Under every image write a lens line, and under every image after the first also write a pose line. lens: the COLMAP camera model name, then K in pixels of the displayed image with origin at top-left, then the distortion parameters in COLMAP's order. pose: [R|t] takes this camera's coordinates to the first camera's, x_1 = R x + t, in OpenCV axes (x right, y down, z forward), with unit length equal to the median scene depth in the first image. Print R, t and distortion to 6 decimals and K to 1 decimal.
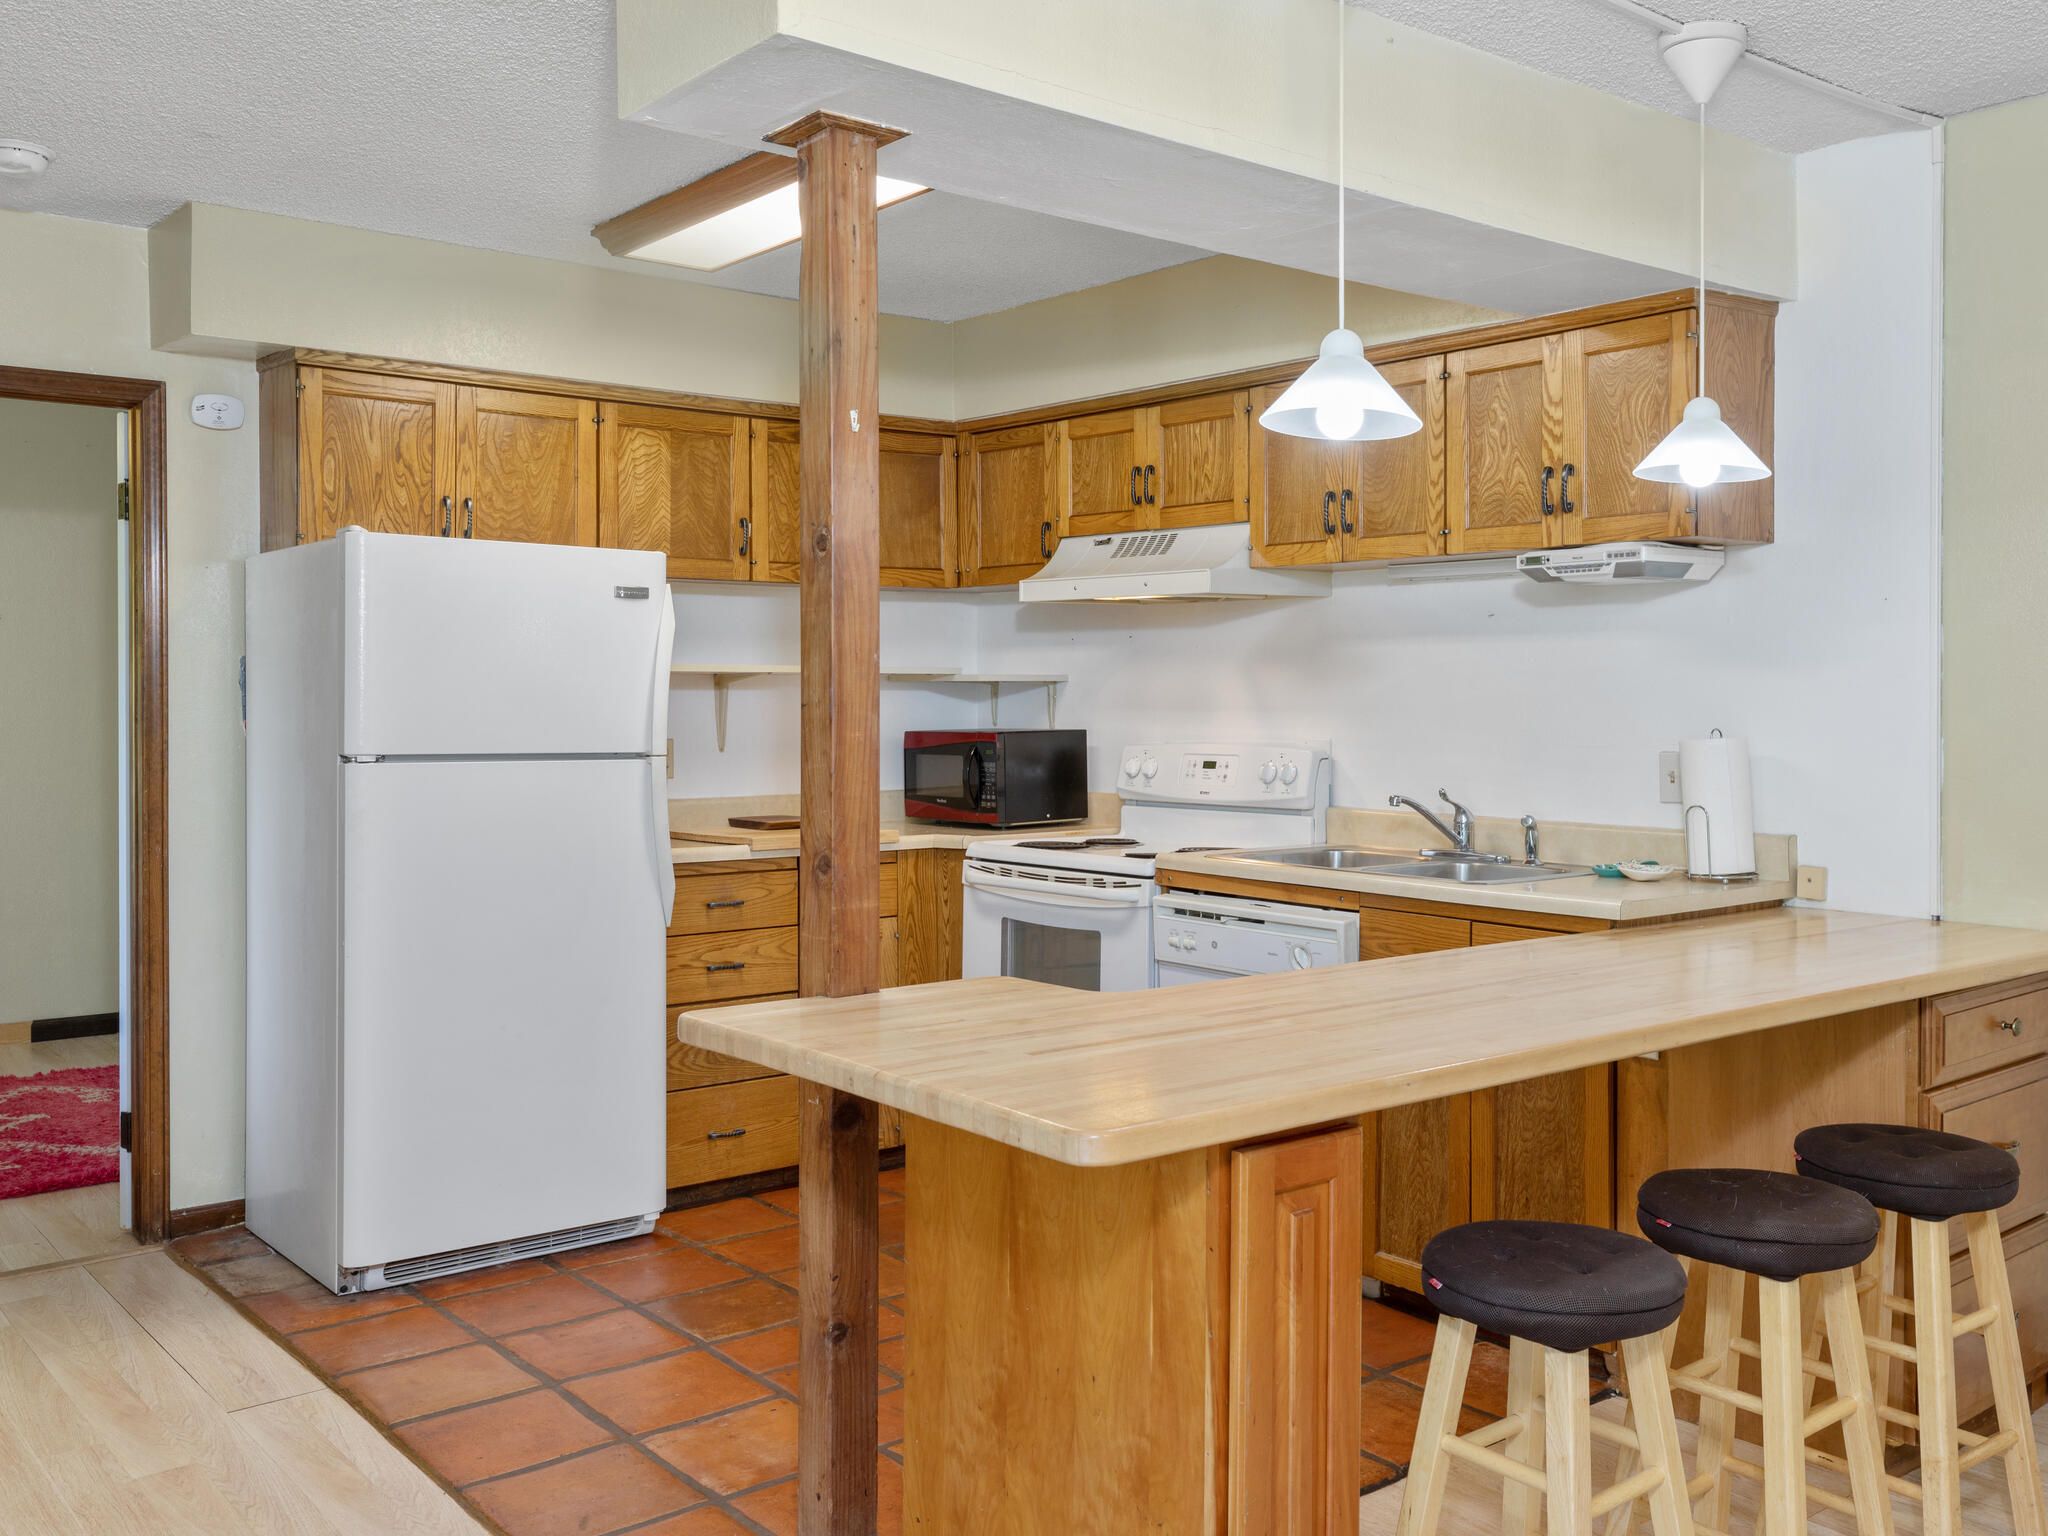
lens RADIAL K [[1848.9, 0, 1040.6], [0, 1848.9, 715.1], [0, 0, 1]] dist [0.010035, -0.004876]
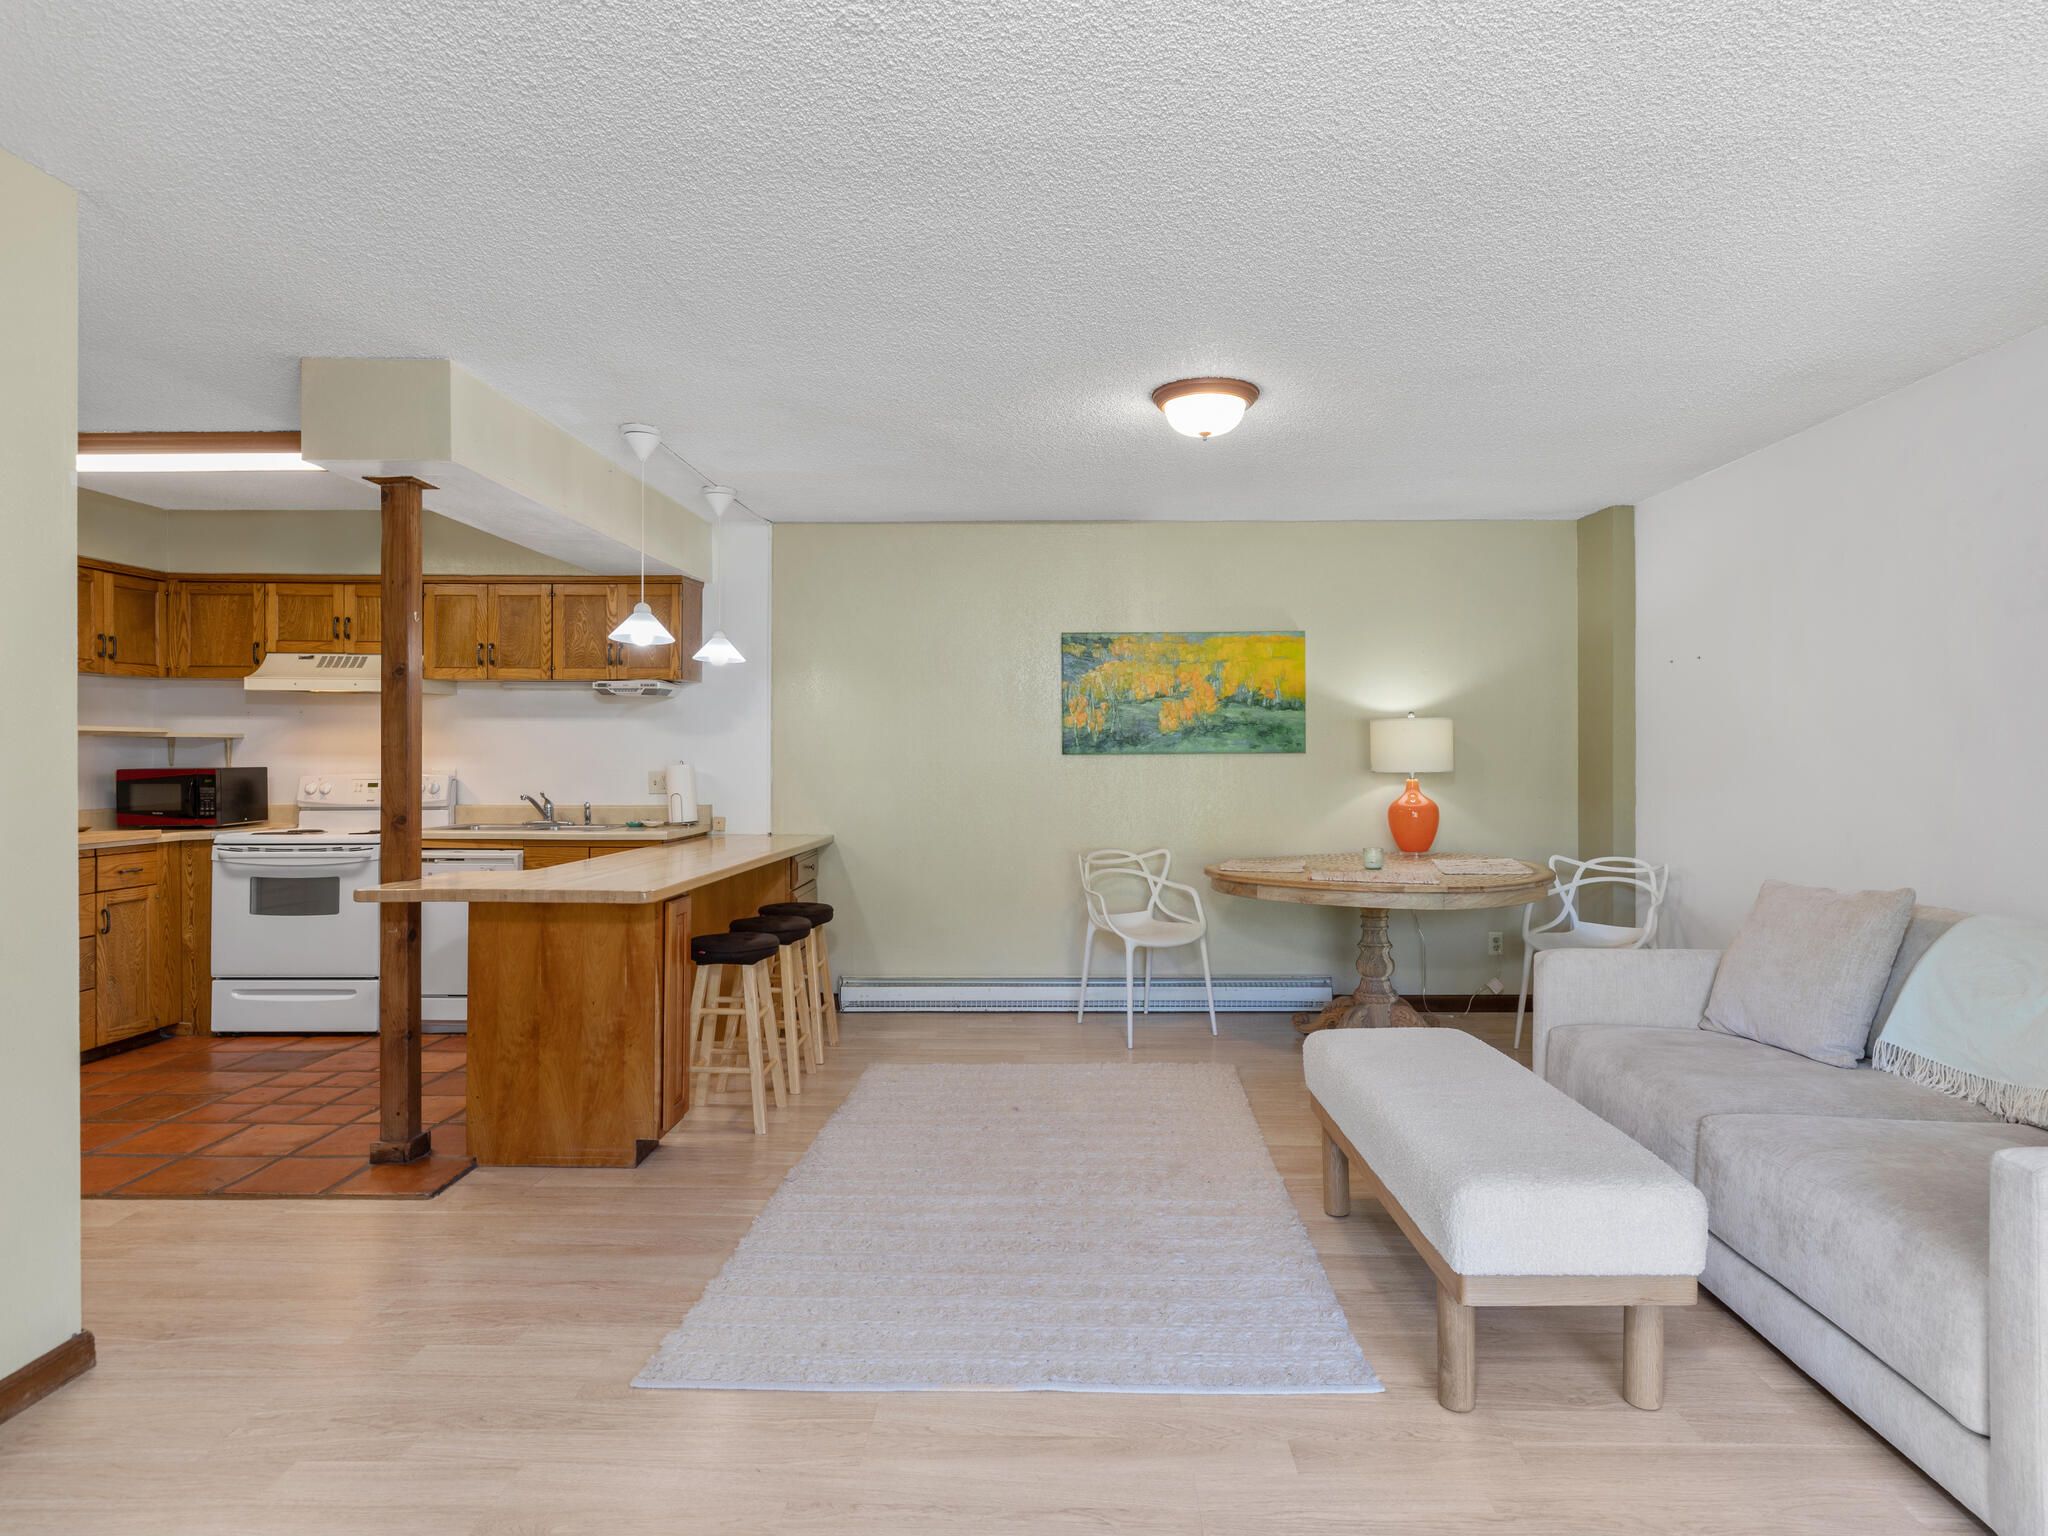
lens RADIAL K [[1171.3, 0, 1089.0], [0, 1171.3, 749.1], [0, 0, 1]] dist [0.002549, -0.001033]
pose [[0.628297, 0.003172, 0.777967, -0.434689], [0.007877, 0.999914, -0.010439, 0.011560], [-0.777934, 0.012687, 0.628218, -0.313502]]
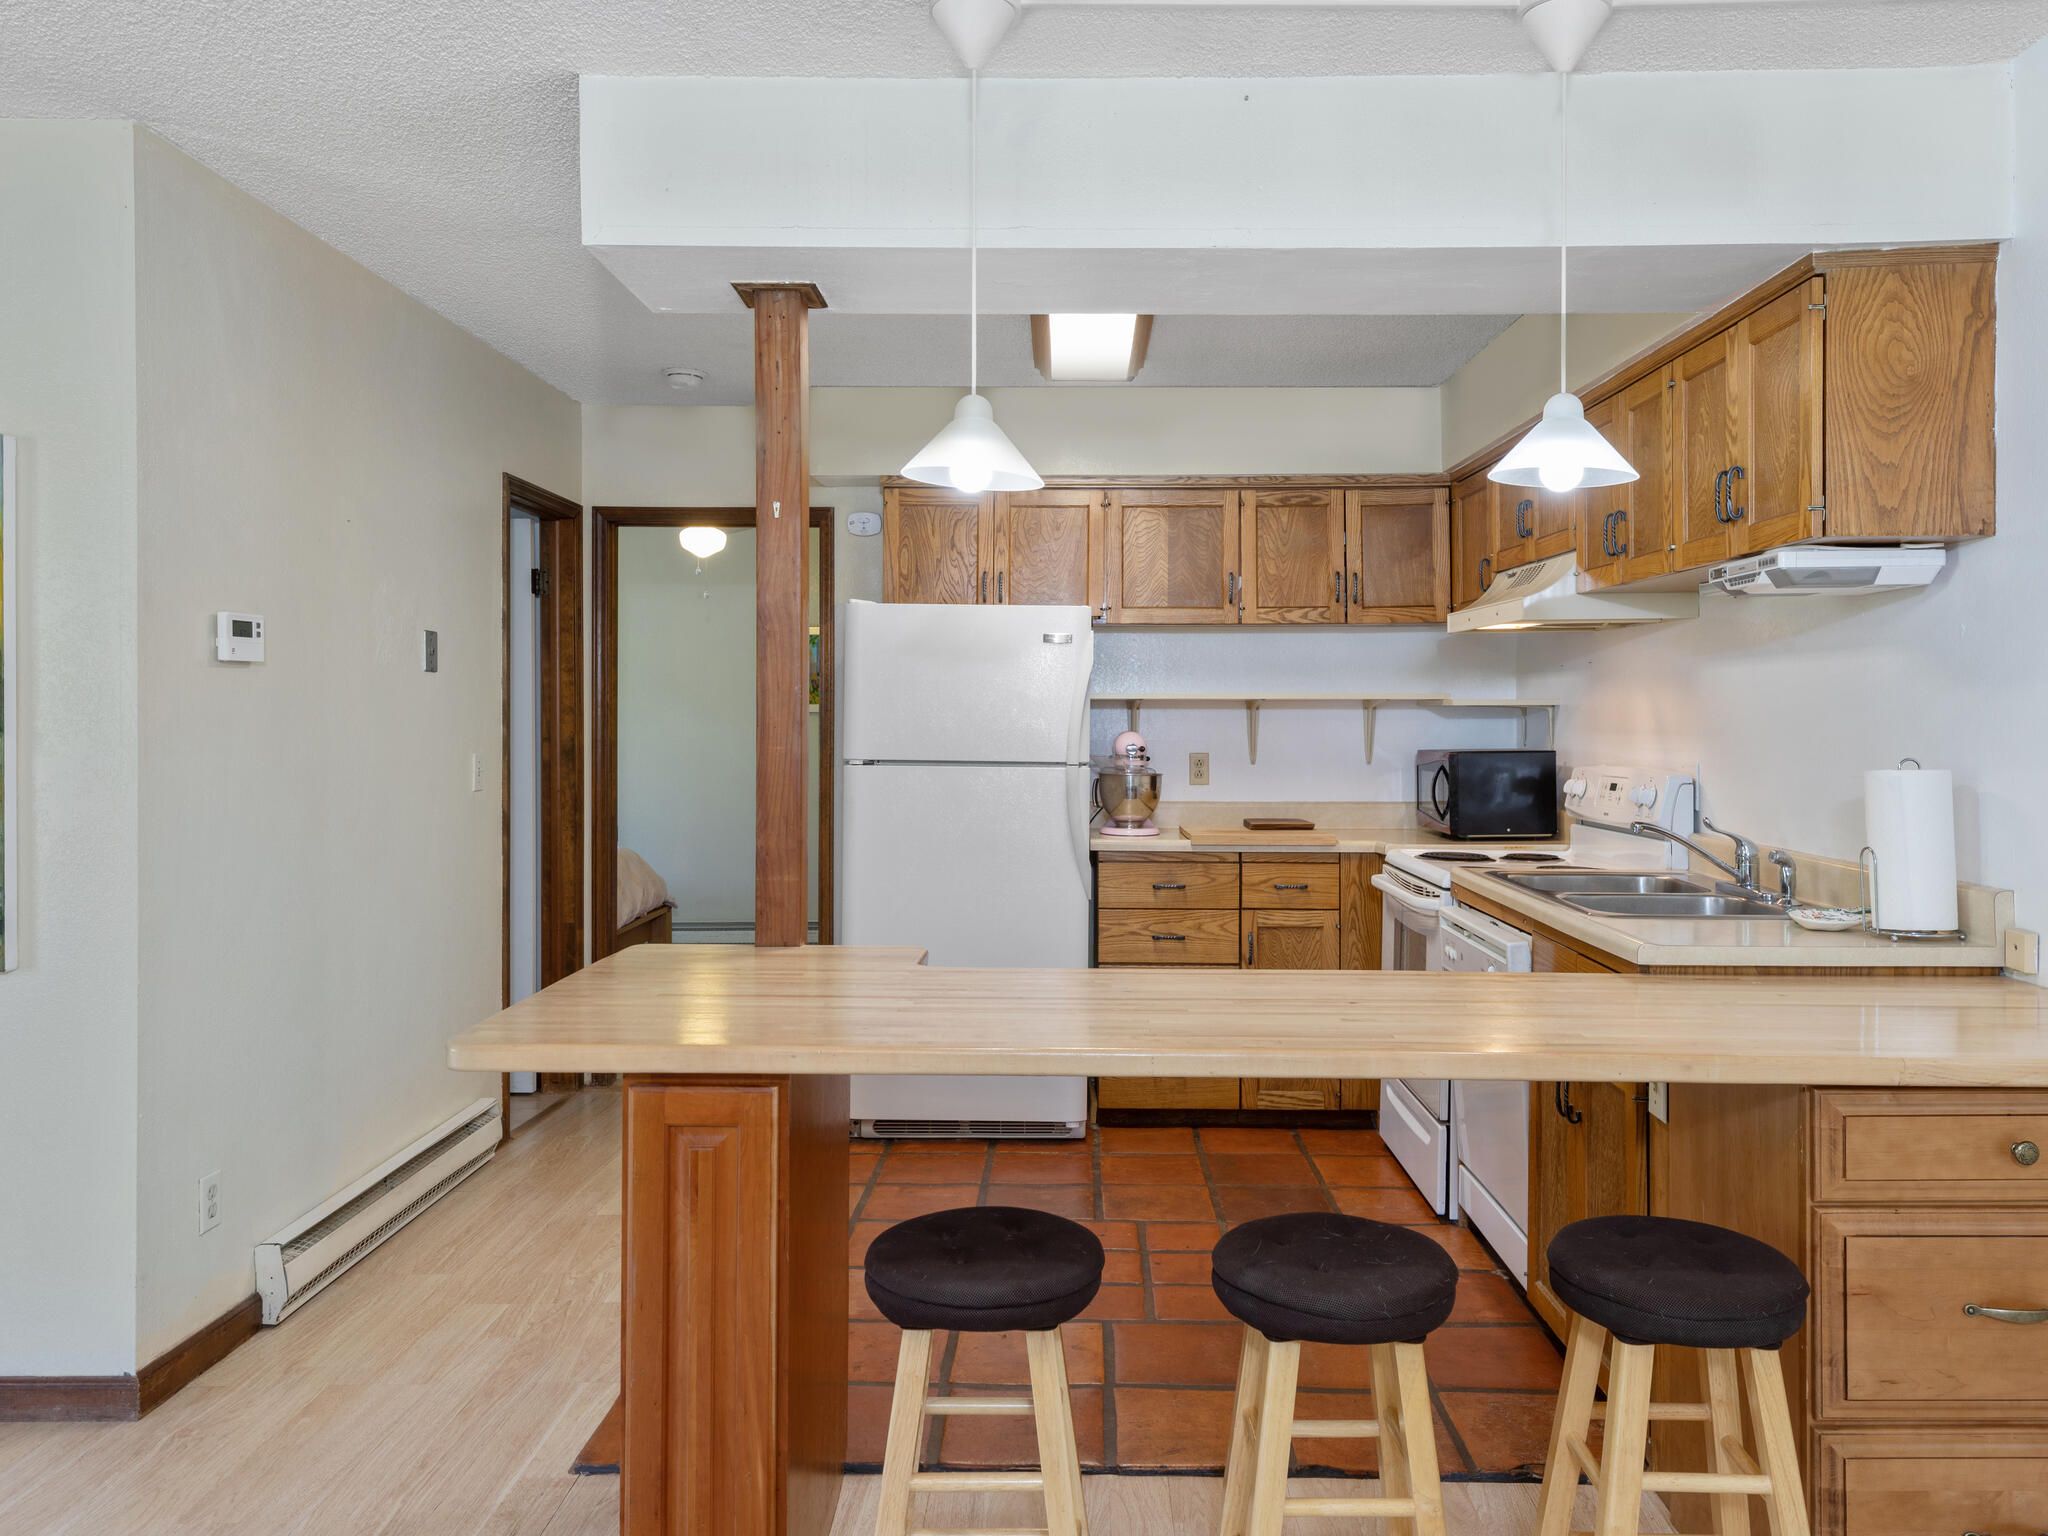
lens RADIAL K [[1520.5, 0, 1057.0], [0, 1520.5, 719.4], [0, 0, 1]] dist [0.016476, -0.003720]
pose [[0.764643, 0.001566, -0.644453, 0.482839], [-0.007789, 0.999946, -0.006812, -0.002483], [0.644407, 0.010229, 0.764614, 0.193760]]
